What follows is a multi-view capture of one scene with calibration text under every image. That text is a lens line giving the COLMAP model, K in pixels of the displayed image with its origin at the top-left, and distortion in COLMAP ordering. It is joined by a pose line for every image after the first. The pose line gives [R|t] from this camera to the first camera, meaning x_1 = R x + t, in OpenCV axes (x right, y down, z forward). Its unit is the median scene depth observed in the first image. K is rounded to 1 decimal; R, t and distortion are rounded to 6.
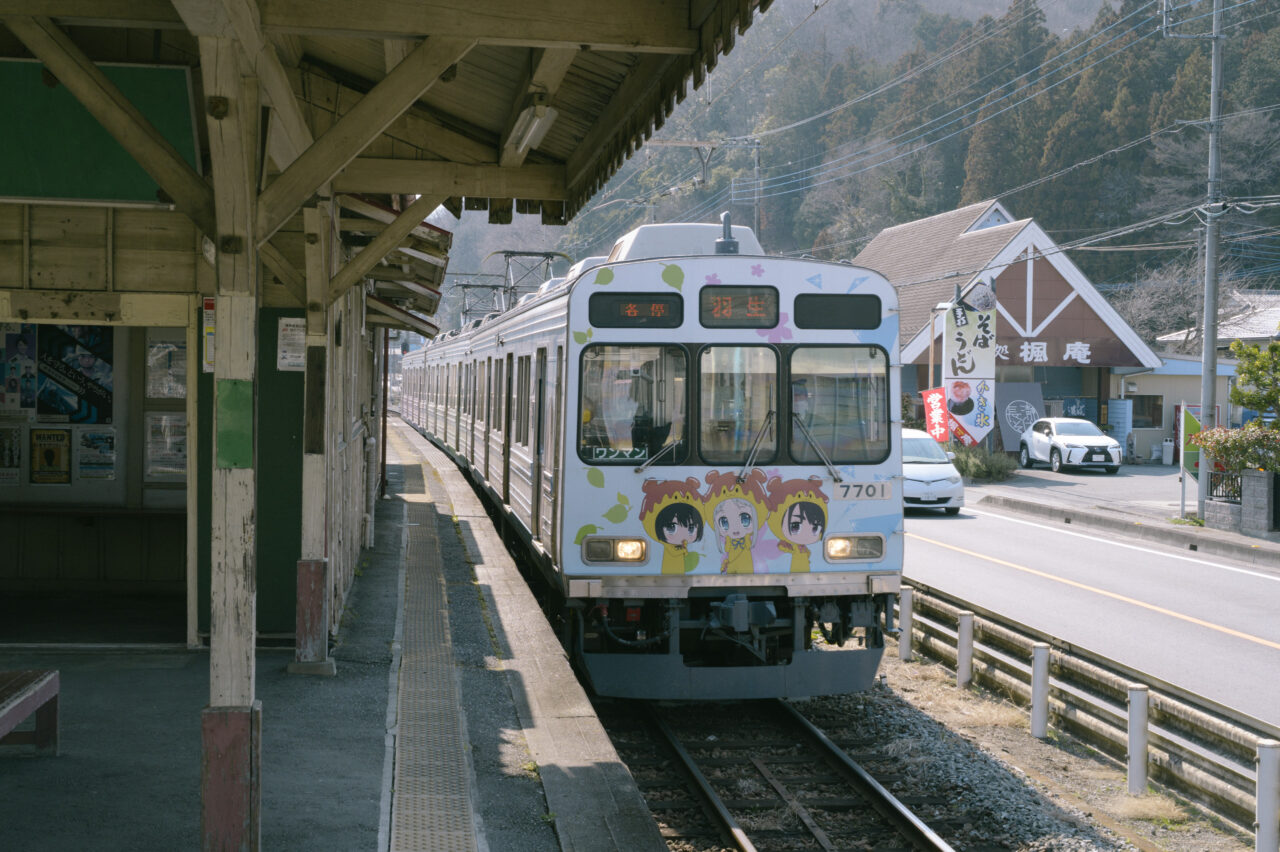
lens RADIAL K [[1869.2, 0, 640.3], [0, 1869.2, 423.7], [0, 0, 1]] dist [-0.021735, 0.000000]
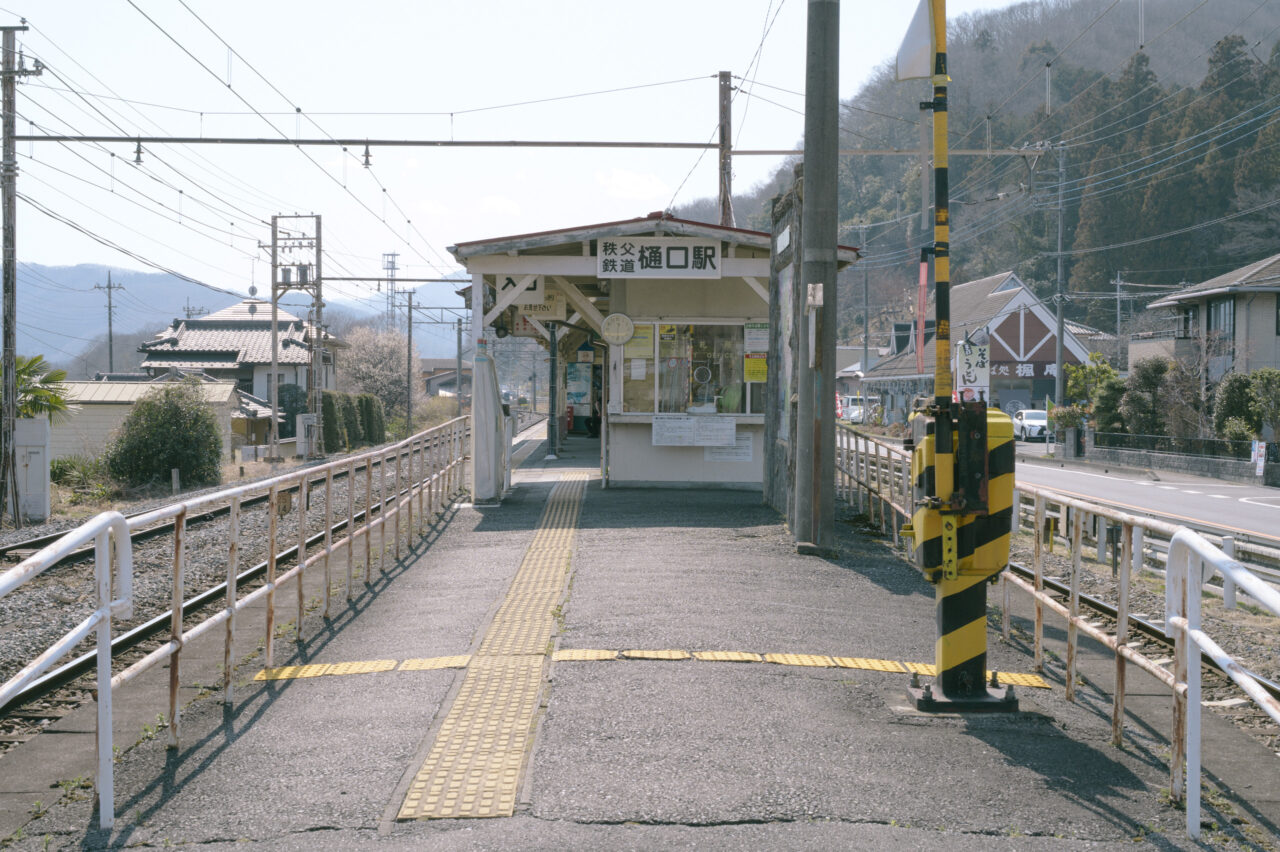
lens RADIAL K [[1869.2, 0, 639.9], [0, 1869.2, 425.0], [0, 0, 1]] dist [-0.021735, 0.000000]
pose [[0.995566, -0.003374, -0.094004, 0.032417], [0.002342, 0.999936, -0.011089, 0.025383], [0.094035, 0.010820, 0.995510, -0.621926]]
